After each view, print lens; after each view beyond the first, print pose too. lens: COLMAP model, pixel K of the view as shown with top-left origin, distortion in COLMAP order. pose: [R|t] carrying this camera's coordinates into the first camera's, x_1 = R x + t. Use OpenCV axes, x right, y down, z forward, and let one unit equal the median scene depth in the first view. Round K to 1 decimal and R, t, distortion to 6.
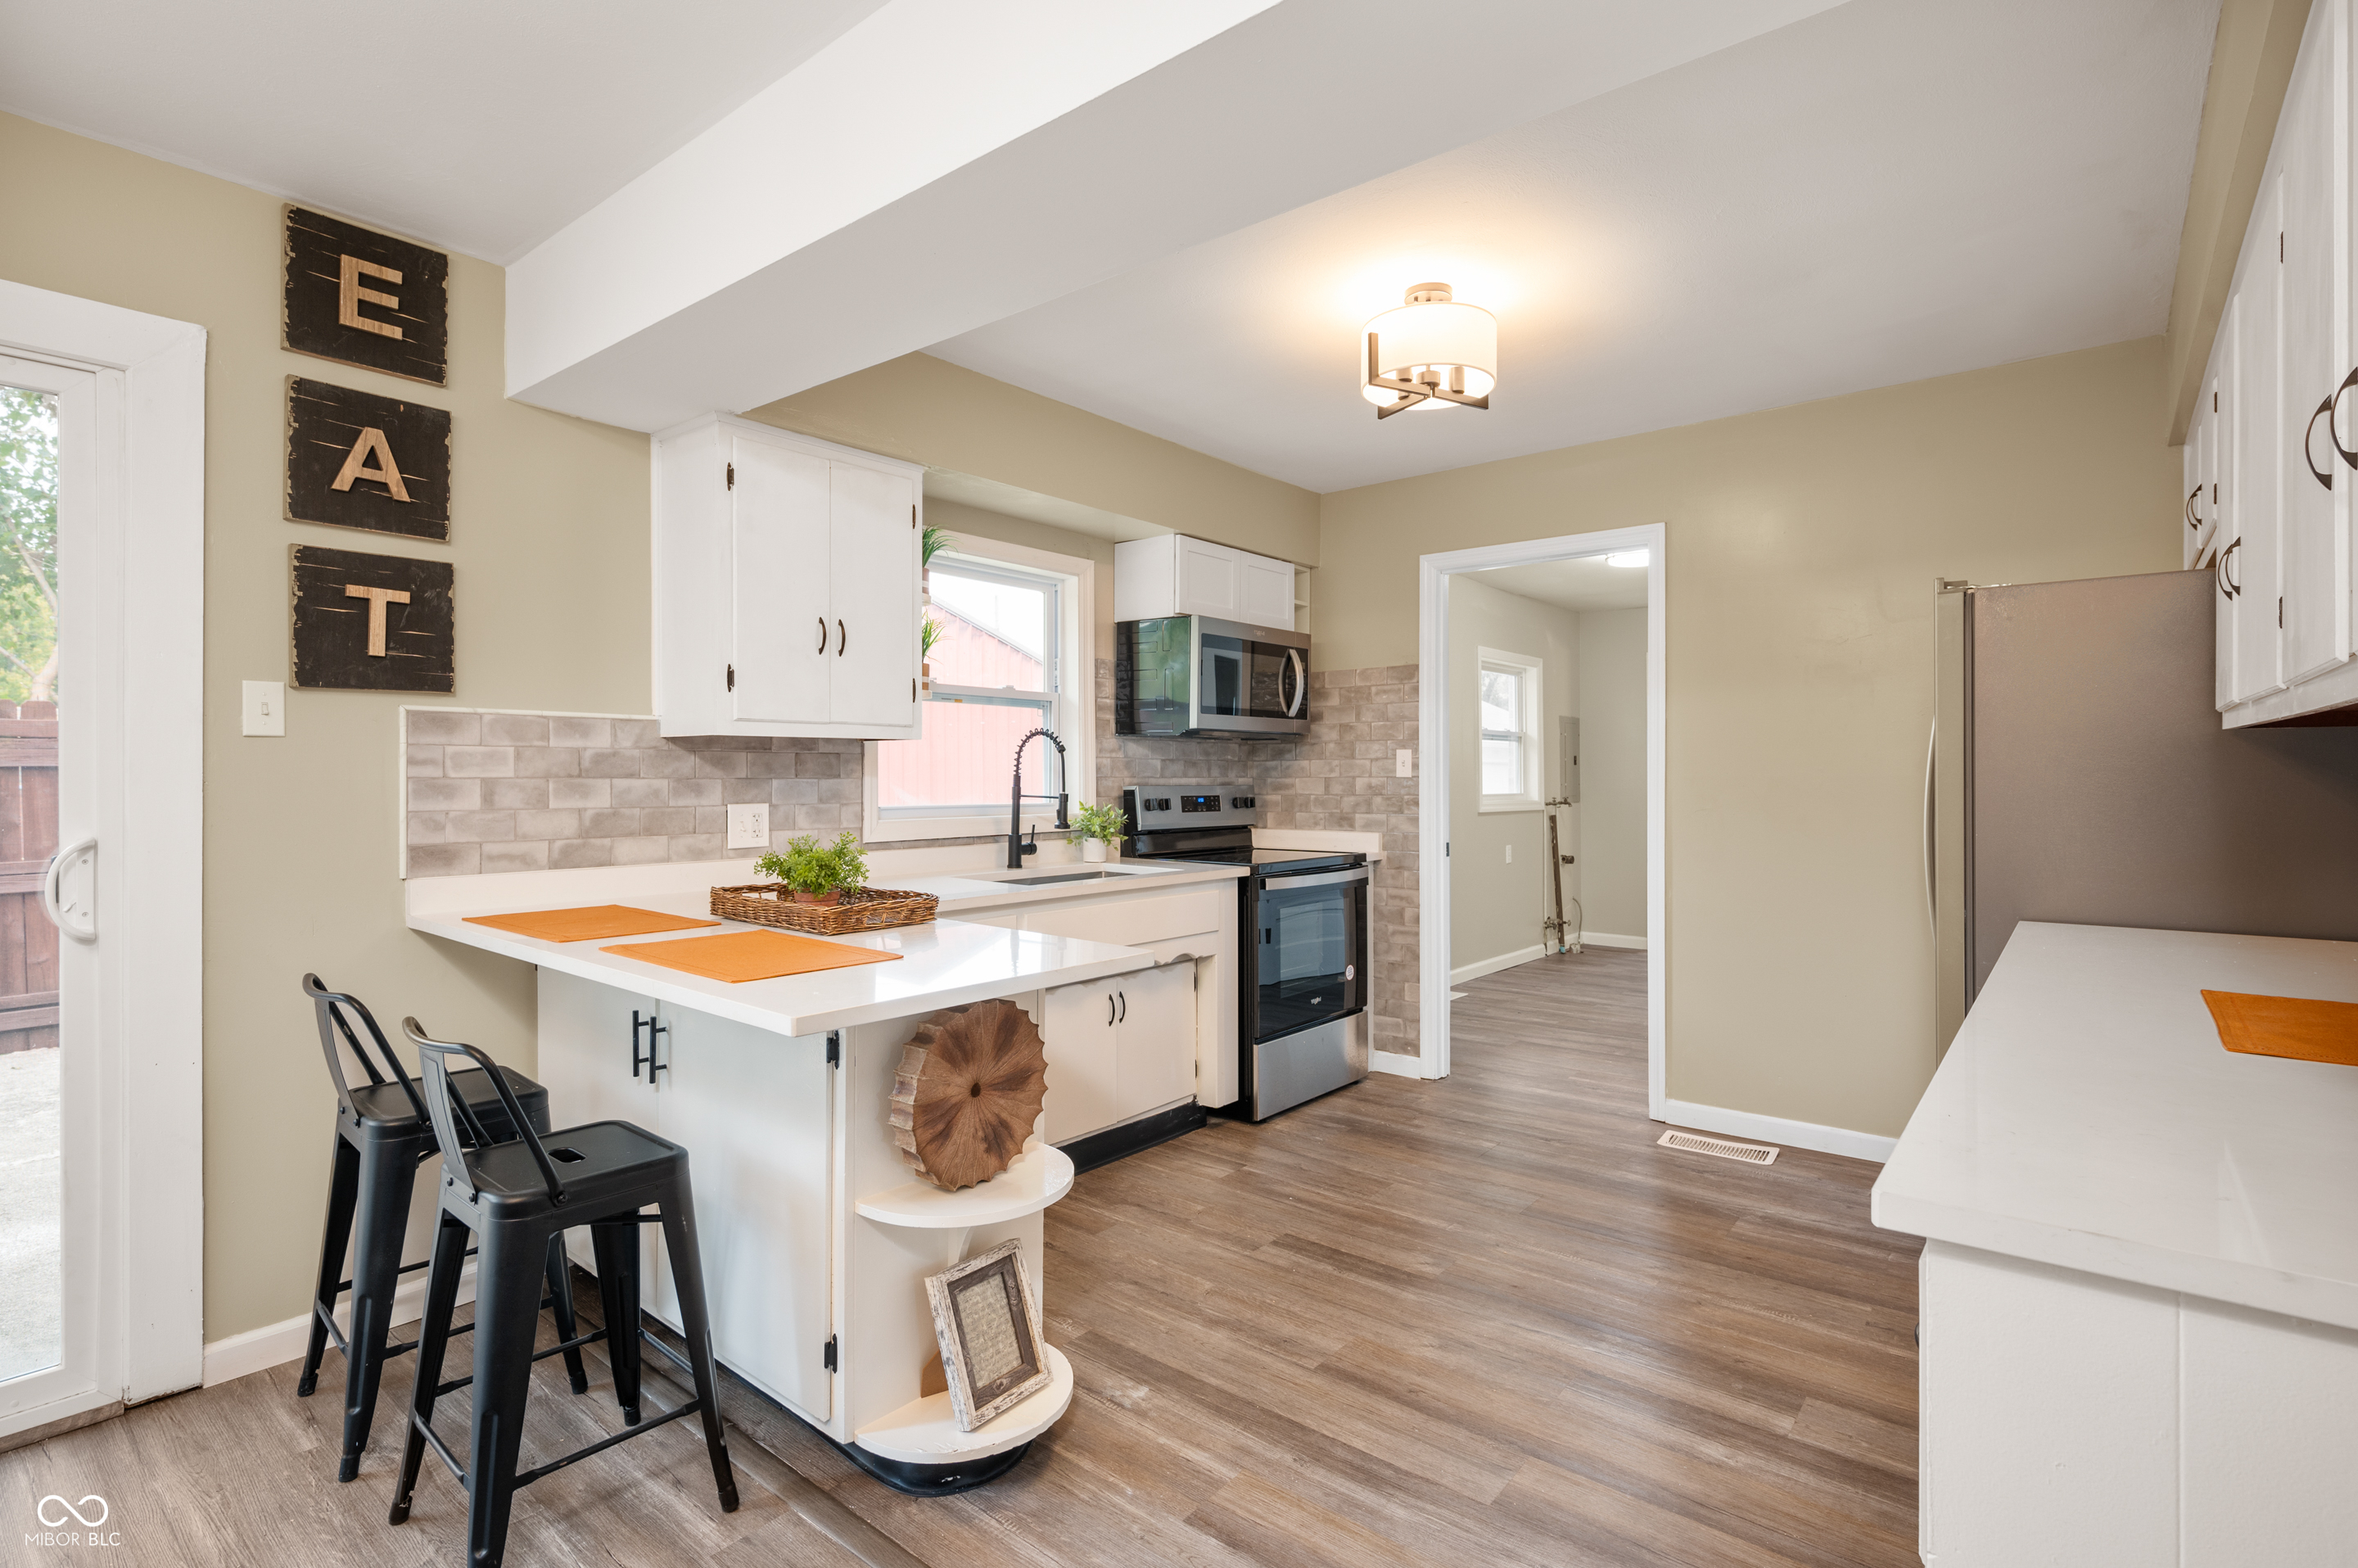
lens RADIAL K [[1122.4, 0, 1186.5], [0, 1122.4, 778.3], [0, 0, 1]] dist [-0.005841, -0.000406]
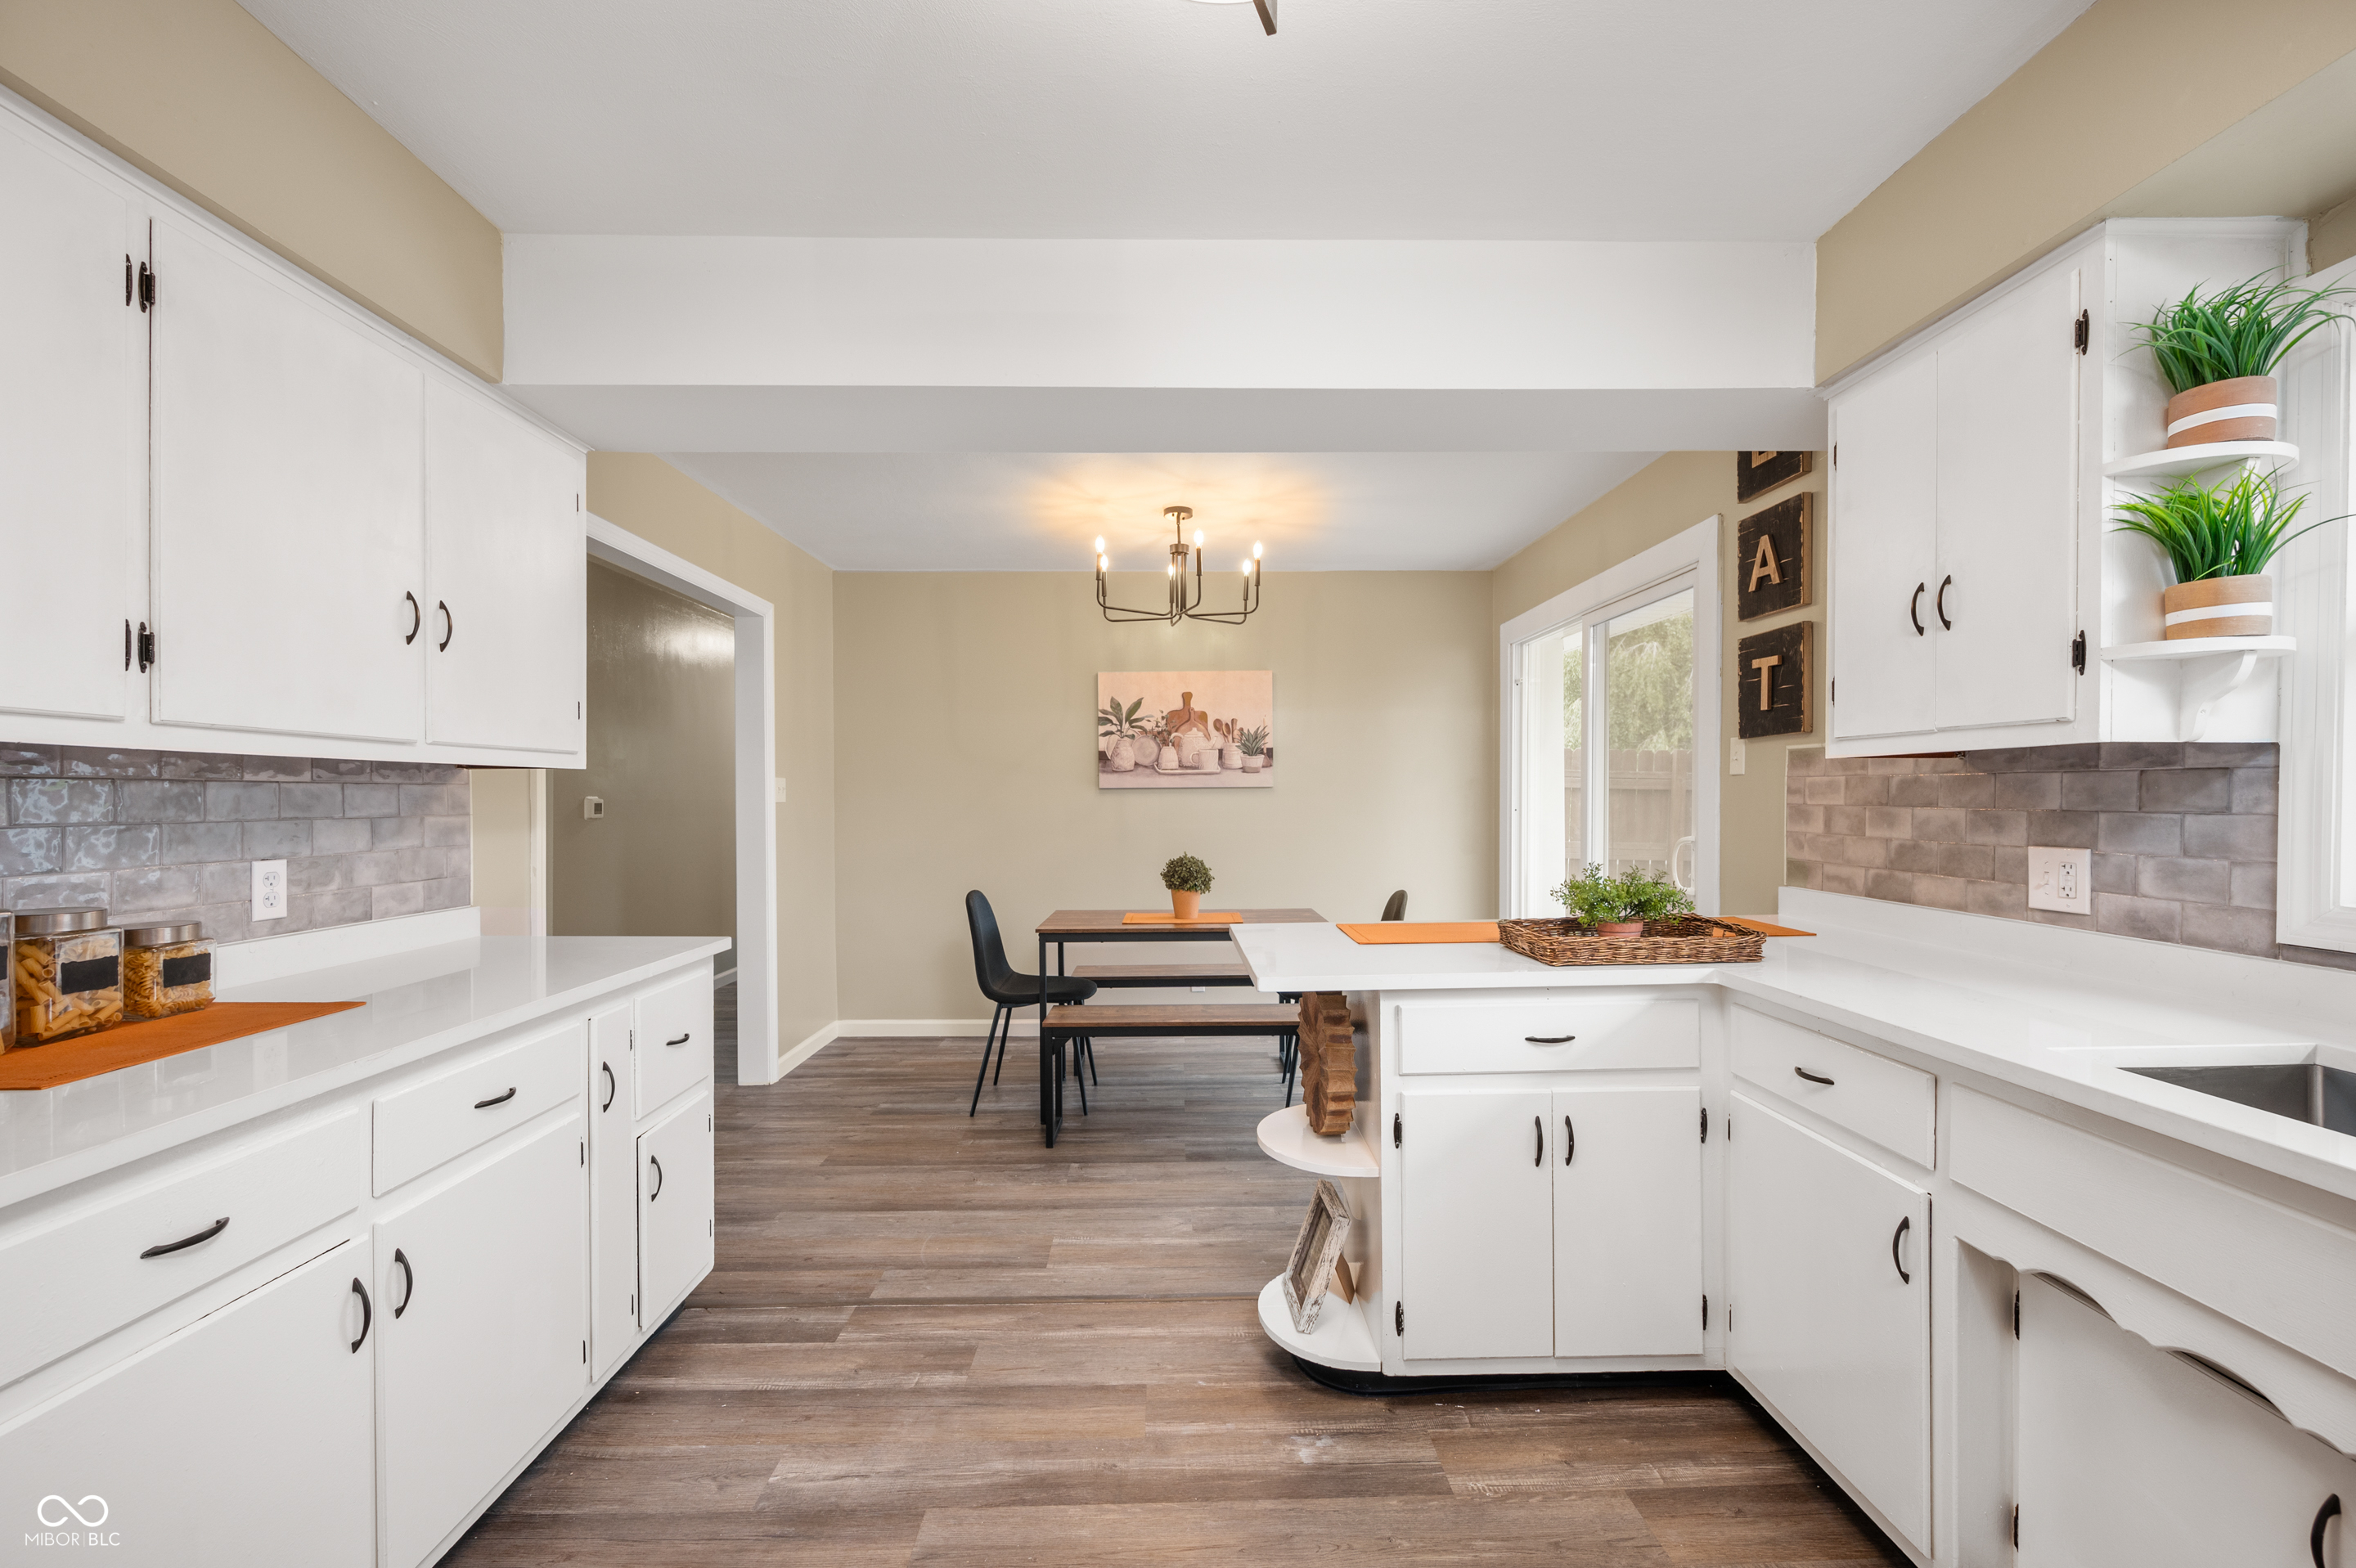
lens RADIAL K [[950.4, 0, 1181.6], [0, 950.4, 798.9], [0, 0, 1]] dist [-0.002118, -0.000359]
pose [[-0.758270, 0.004361, -0.651926, 0.478726], [-0.000400, 0.999974, 0.007154, -0.013168], [0.651941, 0.005685, -0.758249, 1.312536]]
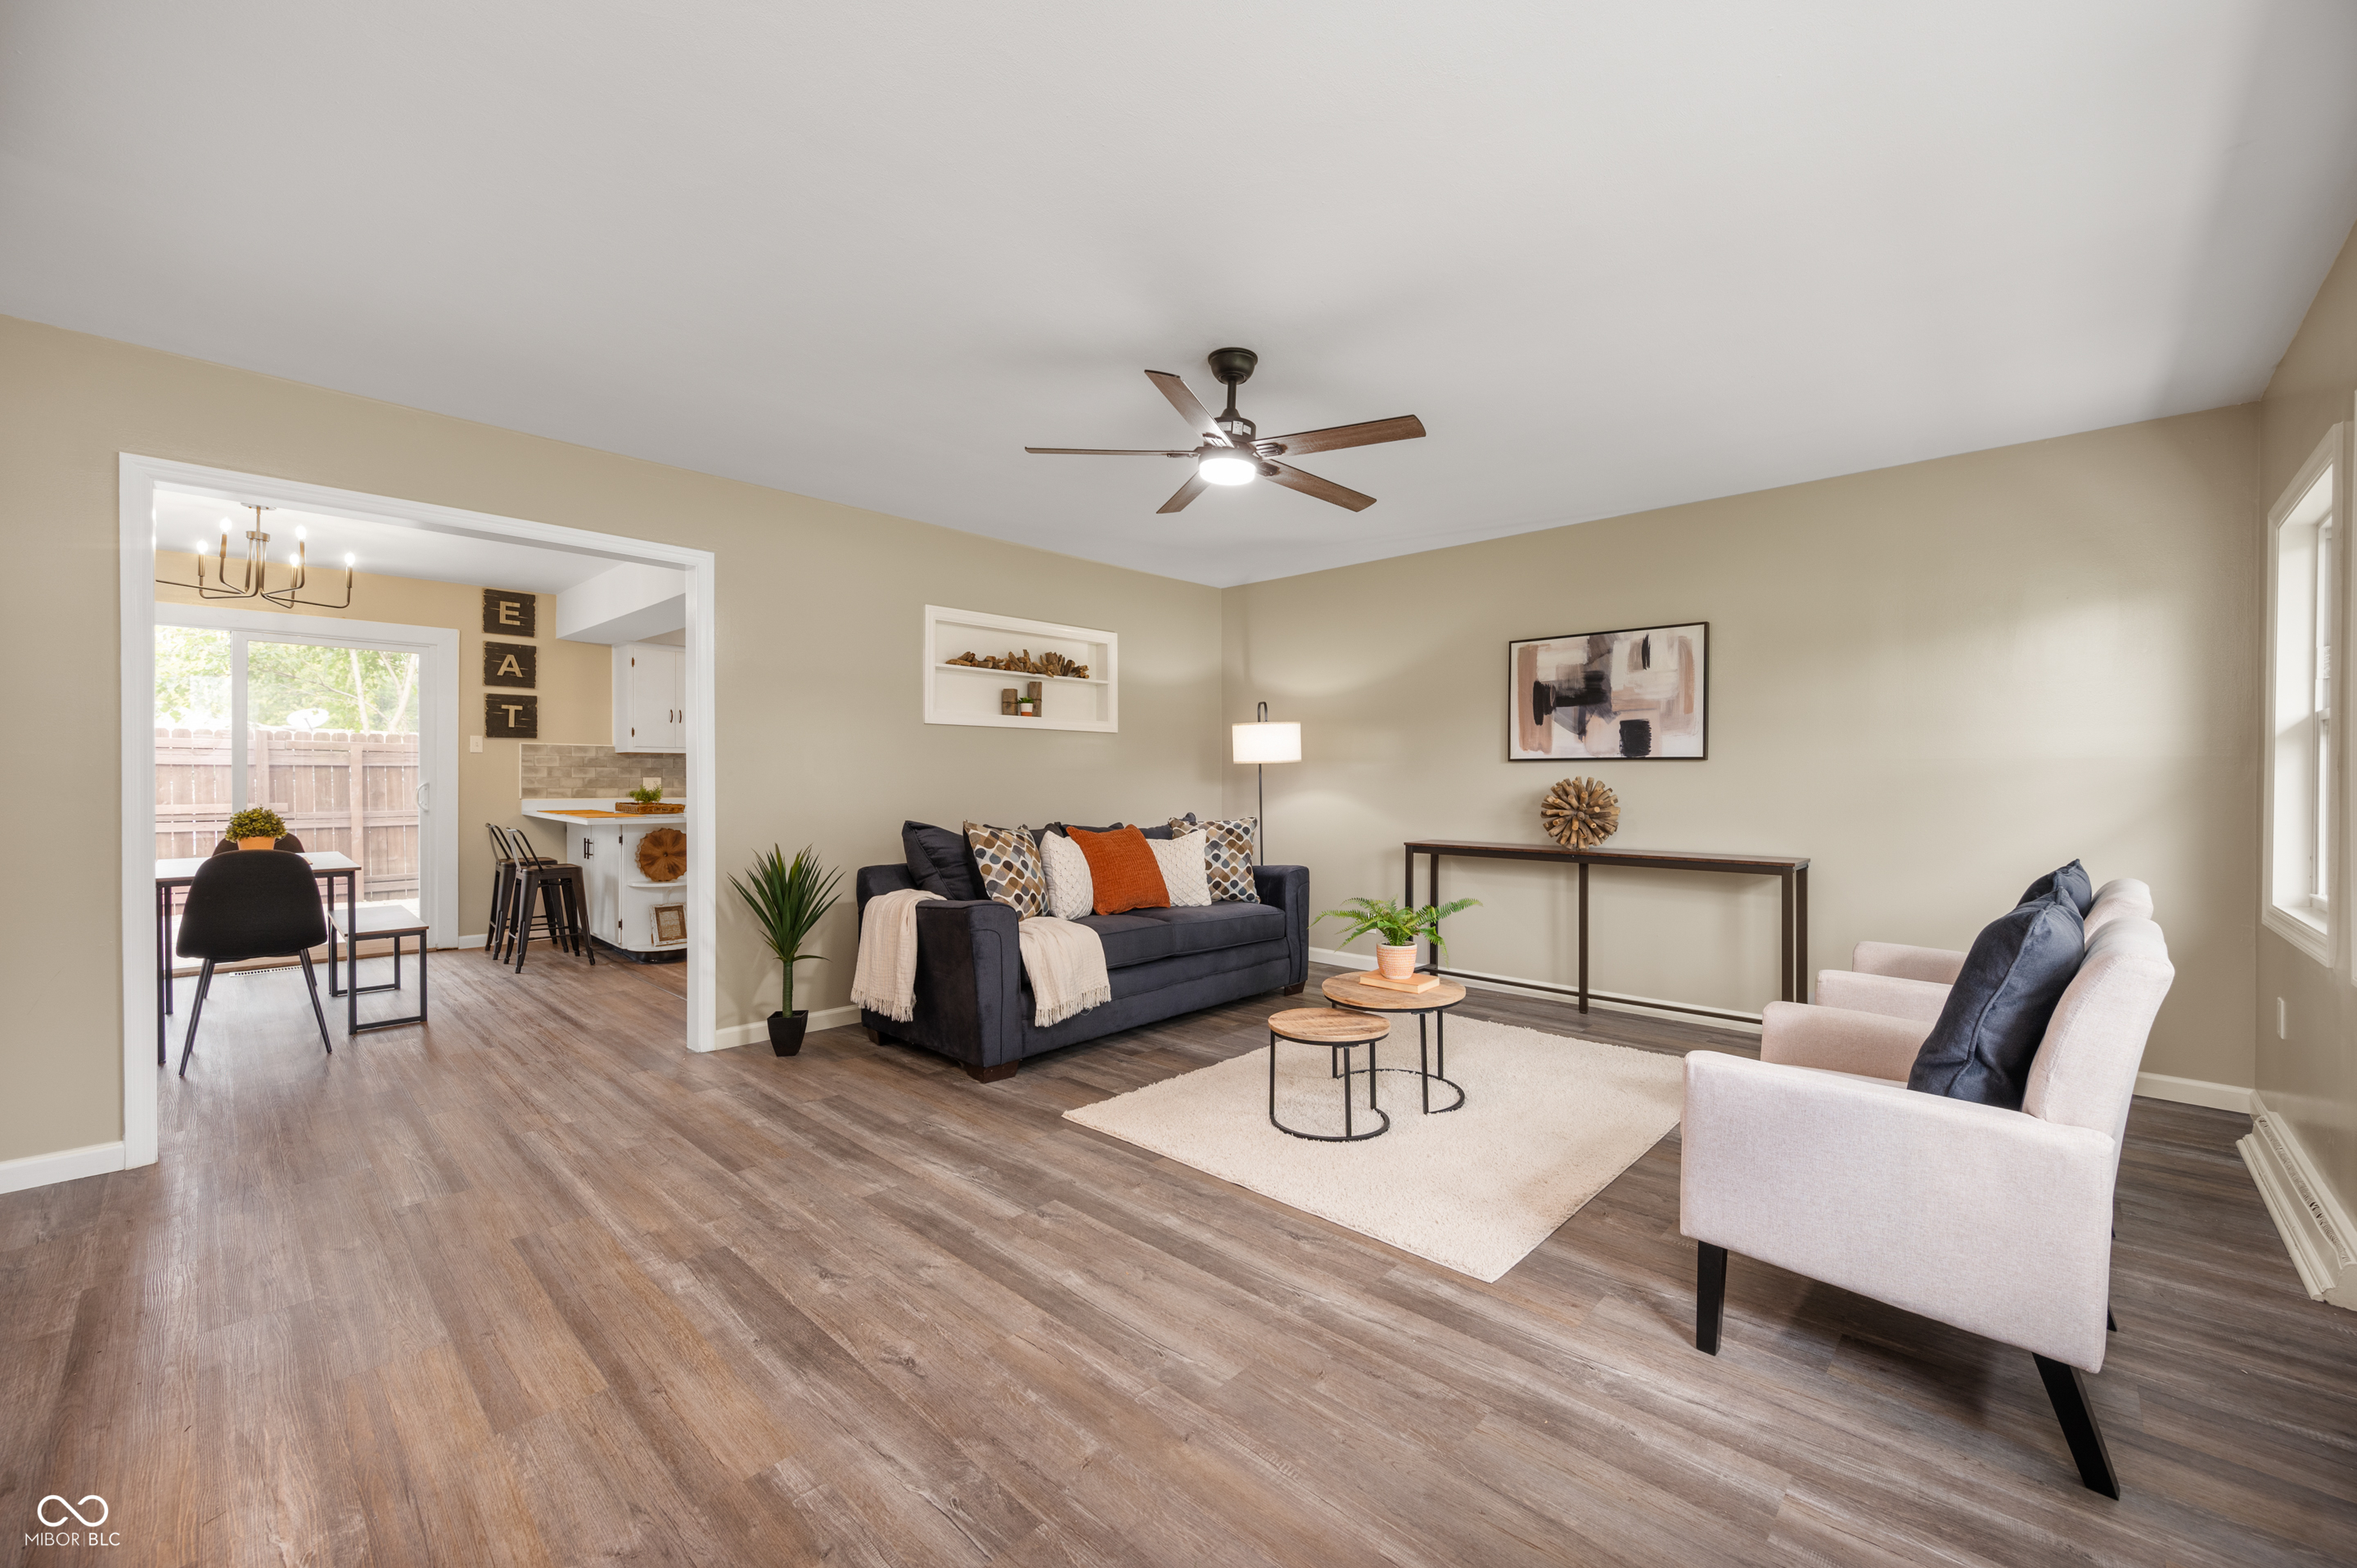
lens RADIAL K [[950.8, 0, 1199.4], [0, 950.8, 783.4], [0, 0, 1]] dist [-0.002118, -0.000359]
pose [[0.997008, 0.002425, -0.077257, 1.327493], [-0.002501, 0.999996, -0.000891, 0.043688], [0.077255, 0.001081, 0.997011, -1.422871]]
